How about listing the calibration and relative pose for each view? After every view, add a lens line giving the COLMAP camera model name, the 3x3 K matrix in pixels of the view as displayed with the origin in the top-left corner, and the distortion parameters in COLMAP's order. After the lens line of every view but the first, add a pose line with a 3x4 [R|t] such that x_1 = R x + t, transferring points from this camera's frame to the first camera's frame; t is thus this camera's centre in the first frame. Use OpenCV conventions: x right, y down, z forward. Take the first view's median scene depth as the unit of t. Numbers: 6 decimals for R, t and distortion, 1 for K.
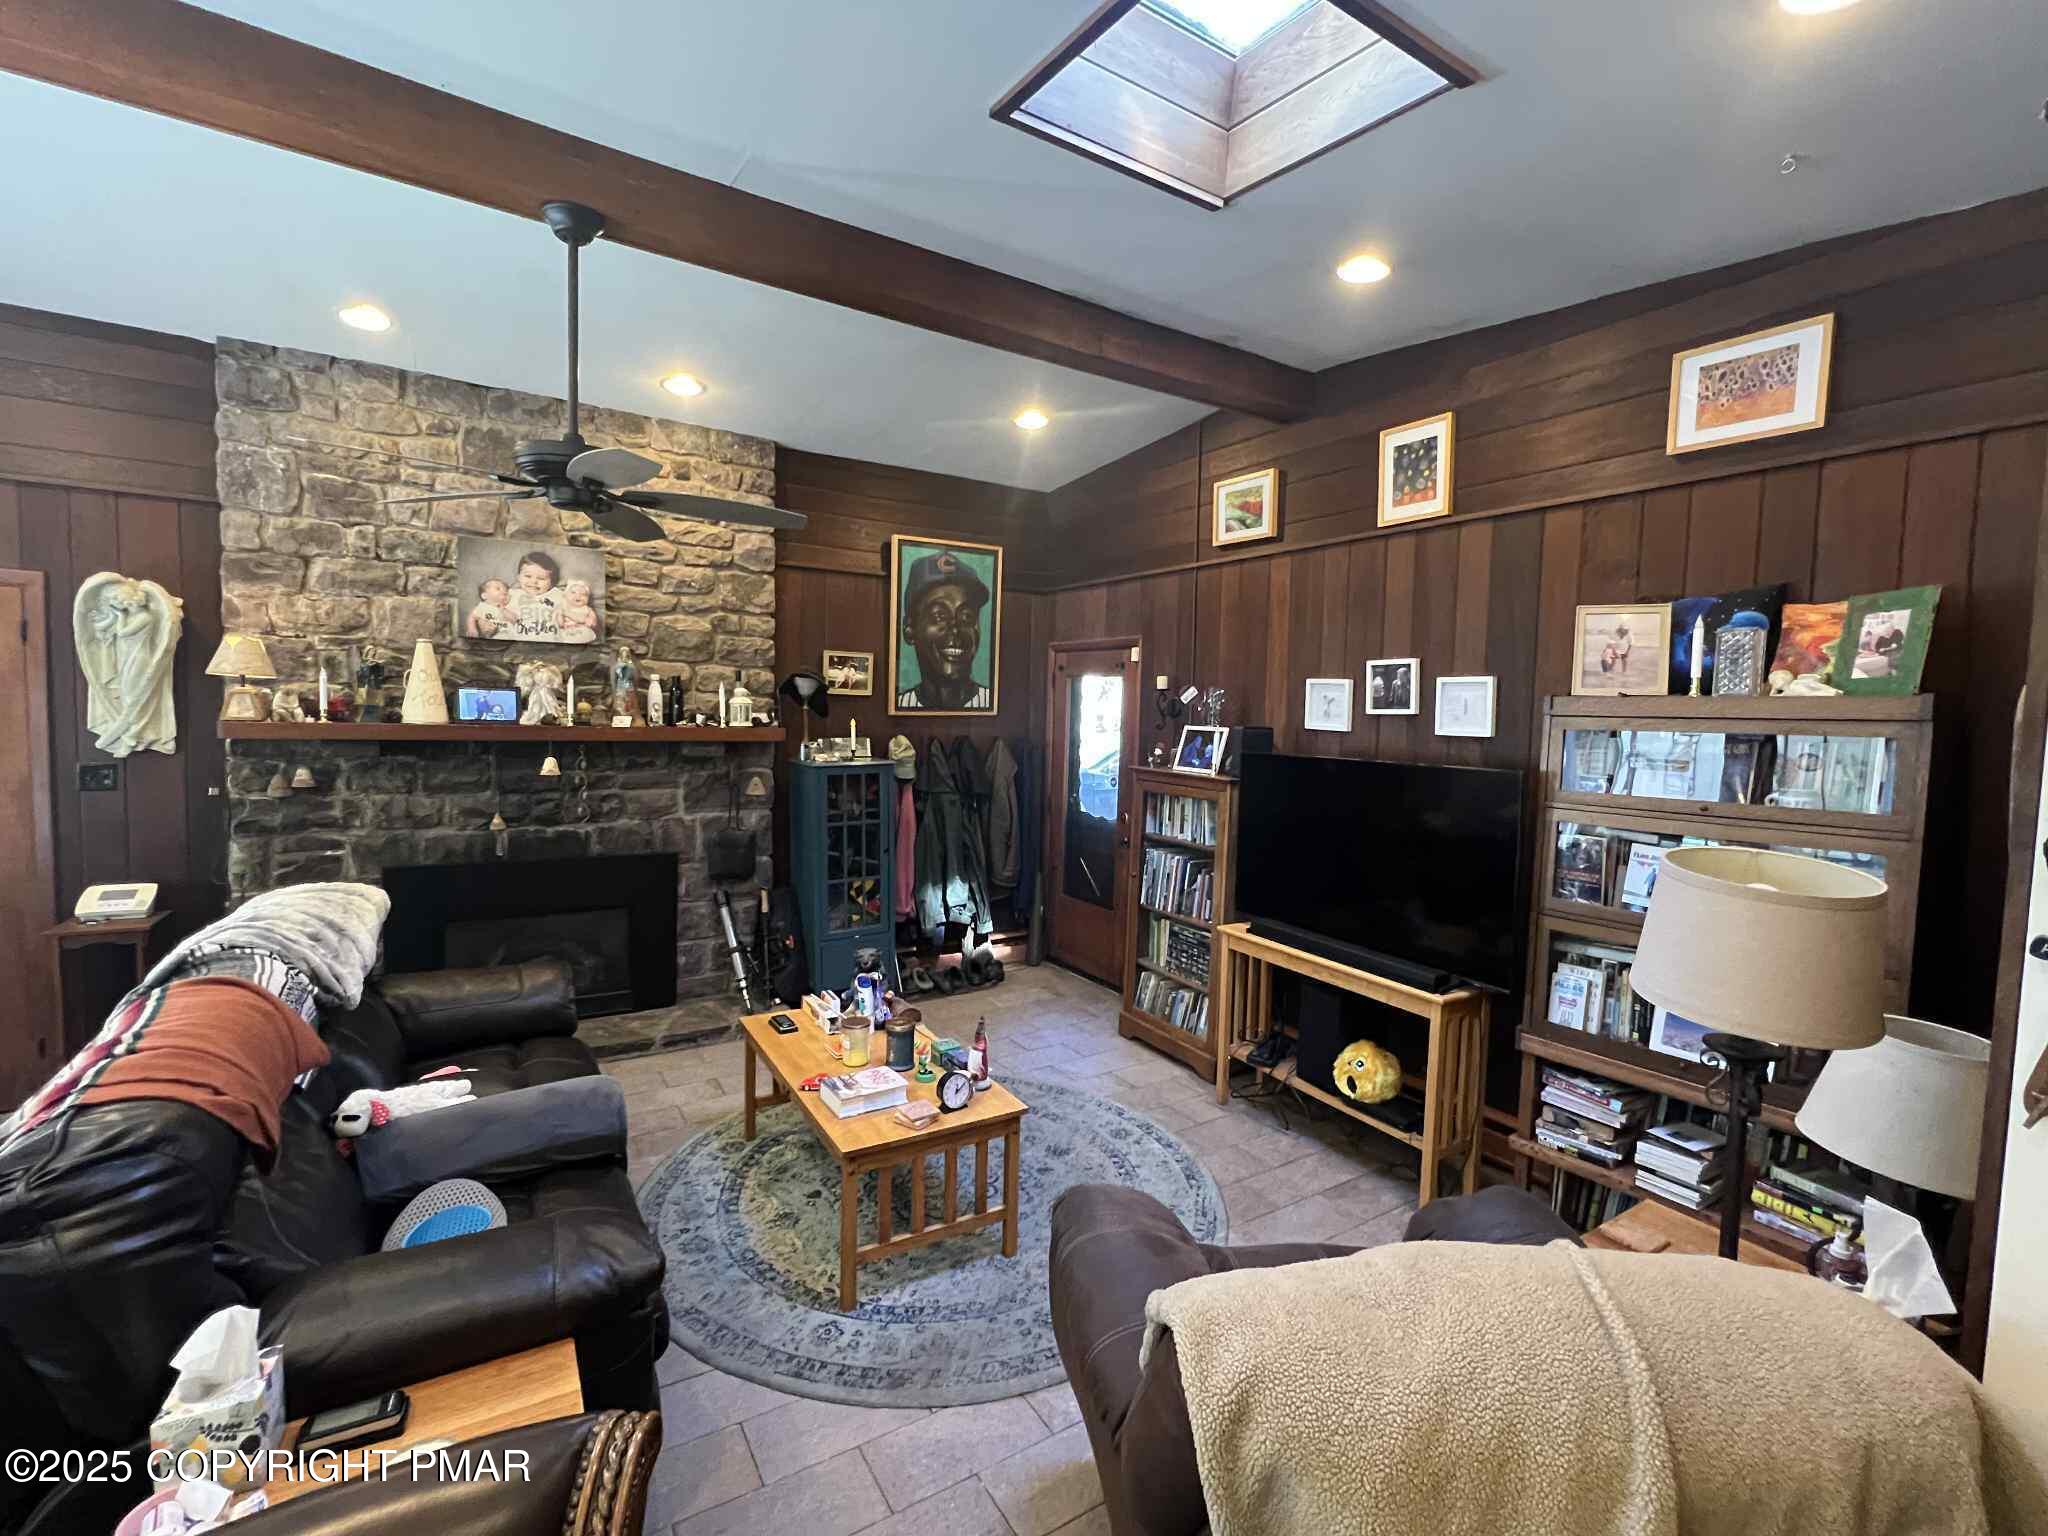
lens RADIAL K [[897.0, 0, 1027.0], [0, 897.0, 767.8], [0, 0, 1]] dist [-0.001653, -0.000122]
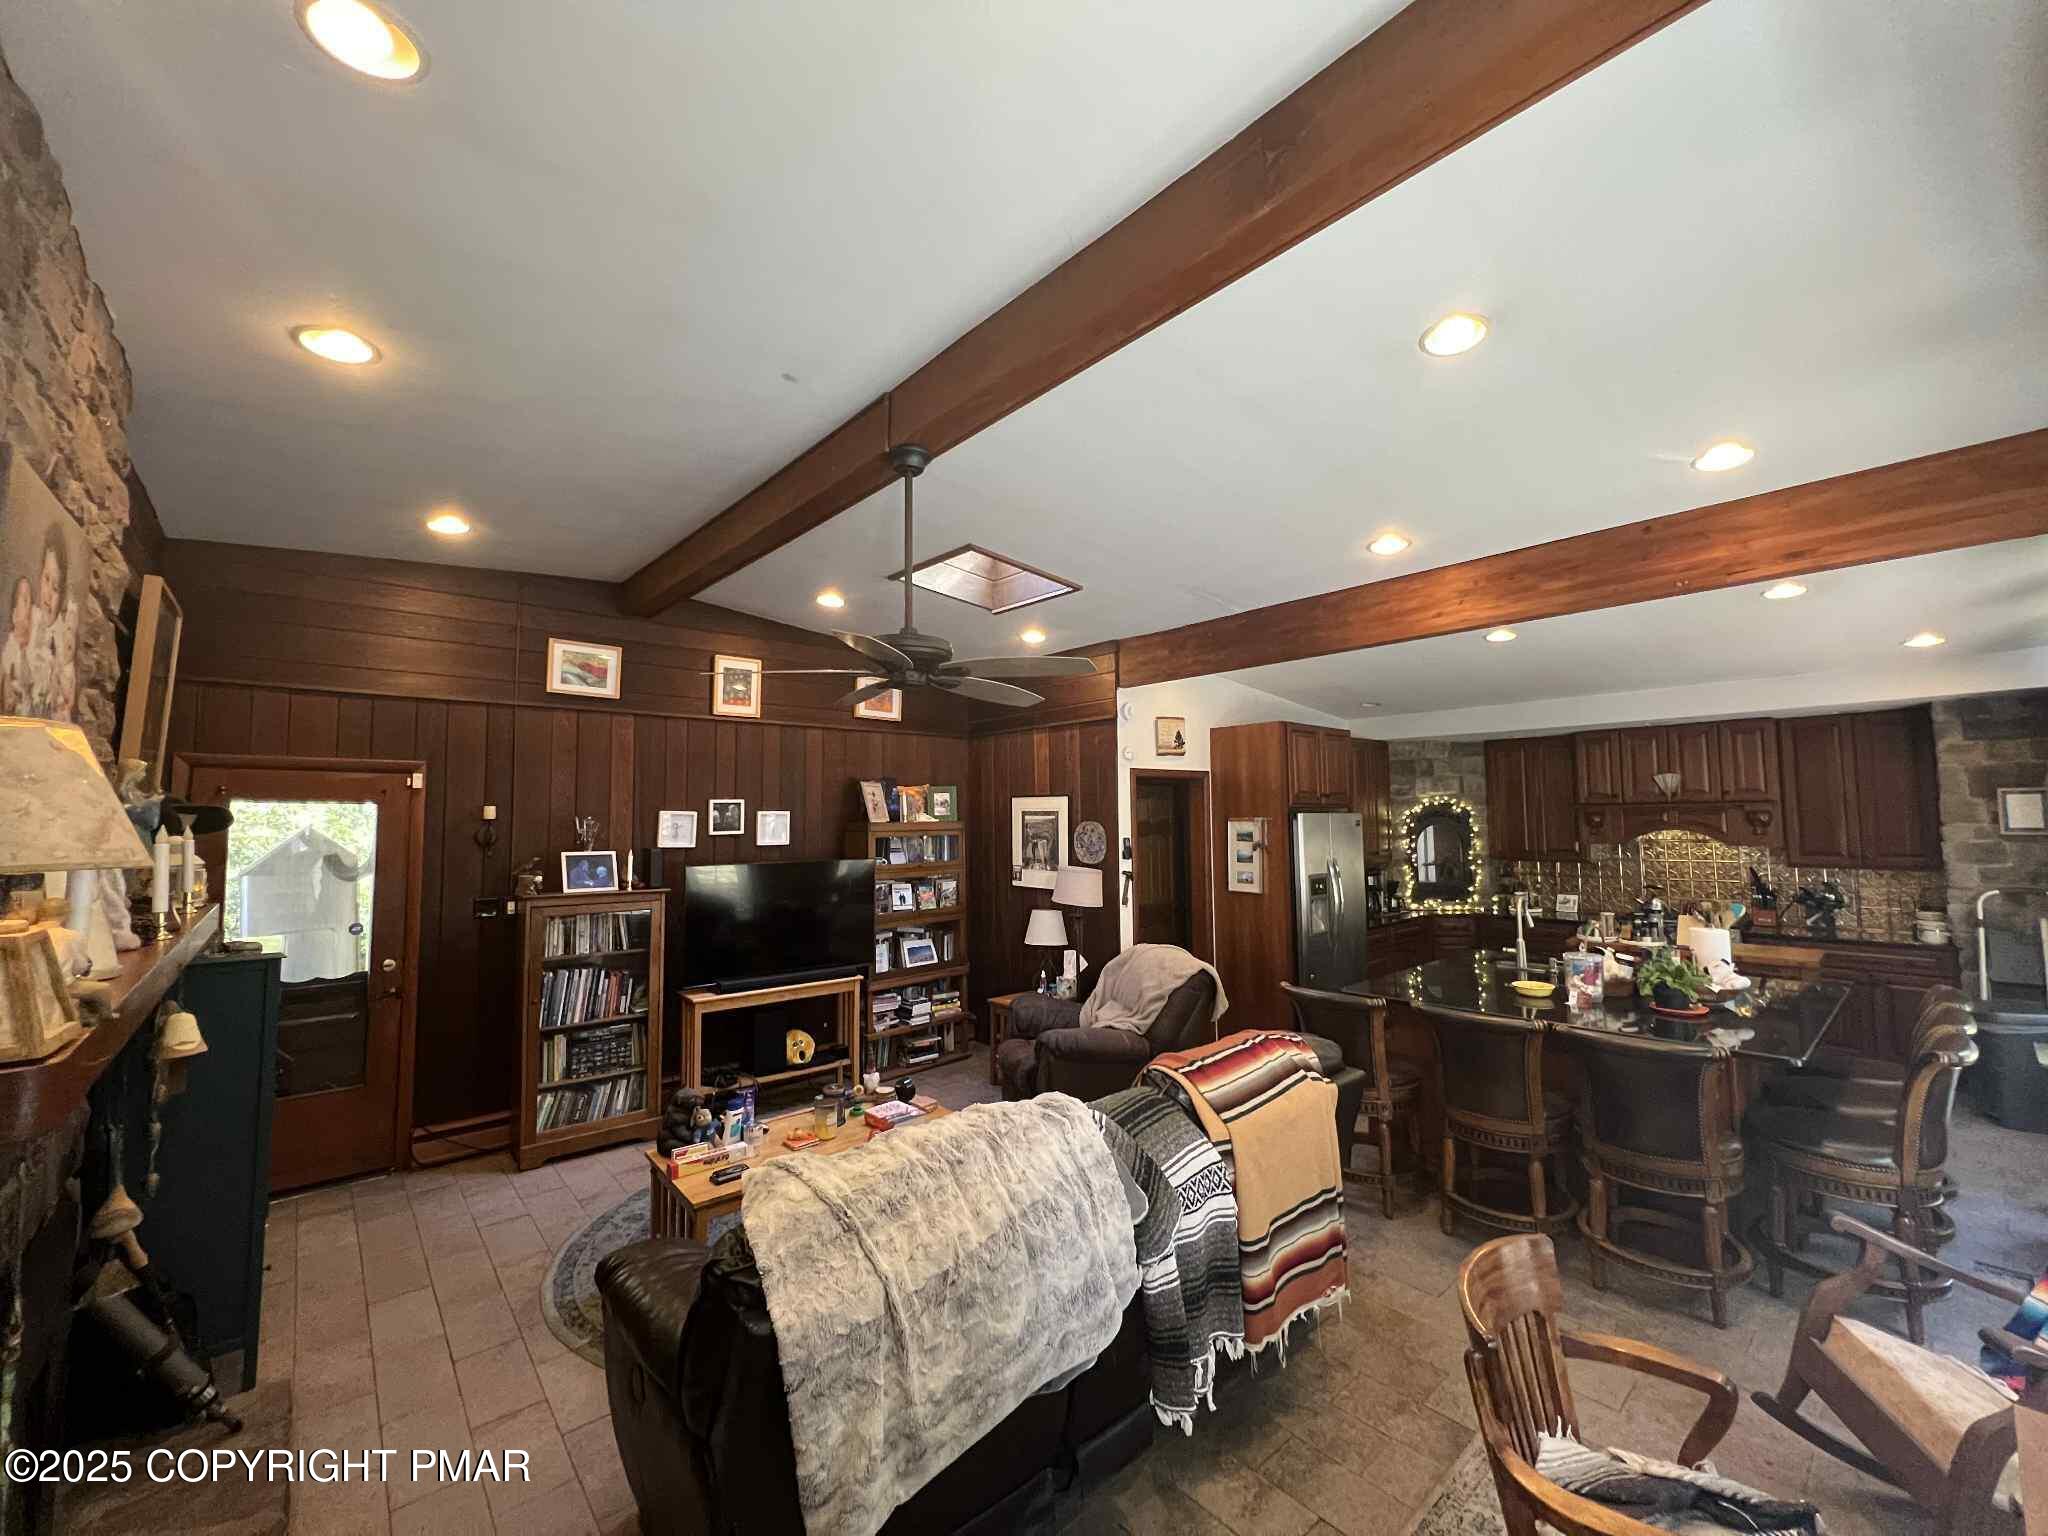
lens RADIAL K [[818.3, 0, 1028.0], [0, 818.3, 762.4], [0, 0, 1]] dist [0.000390, 0.000373]
pose [[-0.169902, 0.043382, 0.984506, -1.107085], [0.067187, 0.997216, -0.032347, -0.104142], [-0.983168, 0.060650, -0.172344, 0.724693]]
